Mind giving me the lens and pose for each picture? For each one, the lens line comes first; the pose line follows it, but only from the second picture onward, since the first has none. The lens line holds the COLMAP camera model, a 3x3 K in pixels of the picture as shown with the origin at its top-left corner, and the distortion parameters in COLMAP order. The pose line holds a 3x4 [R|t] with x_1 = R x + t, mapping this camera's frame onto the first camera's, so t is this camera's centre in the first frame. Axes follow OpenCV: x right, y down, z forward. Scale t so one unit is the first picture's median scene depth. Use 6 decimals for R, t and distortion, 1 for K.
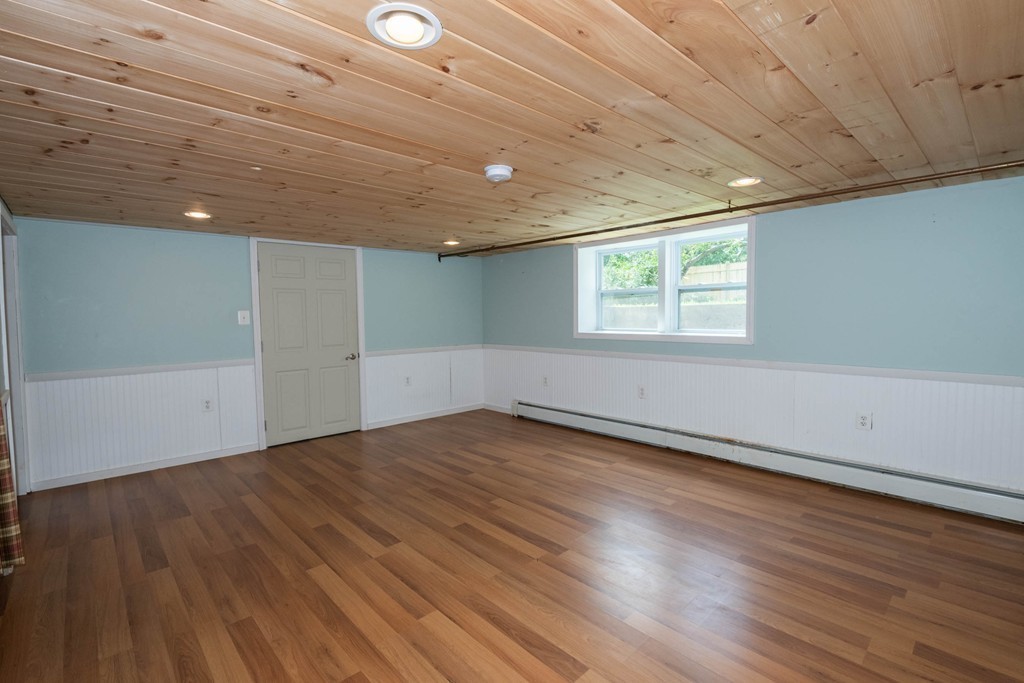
lens RADIAL K [[467.2, 0, 518.1], [0, 467.2, 336.6], [0, 0, 1]] dist [-0.003037, -0.010655]
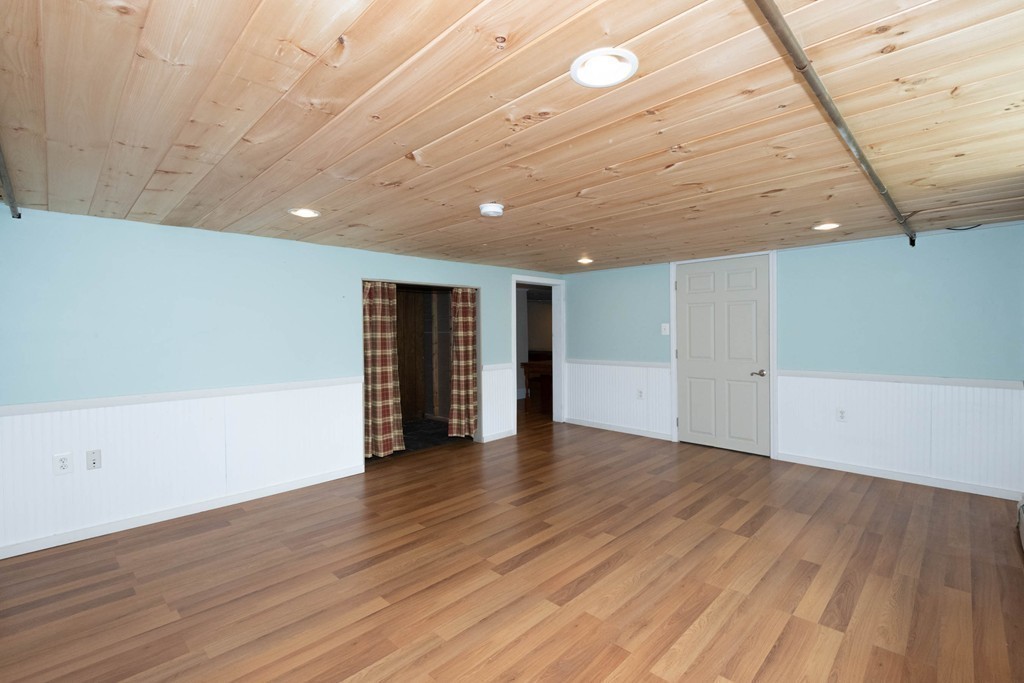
lens RADIAL K [[467.2, 0, 518.2], [0, 467.2, 340.2], [0, 0, 1]] dist [-0.003037, -0.010655]
pose [[0.028997, 0.037684, -0.998869, 0.698583], [-0.039547, 0.998550, 0.036524, -0.045965], [0.998797, 0.038444, 0.030445, 0.647533]]
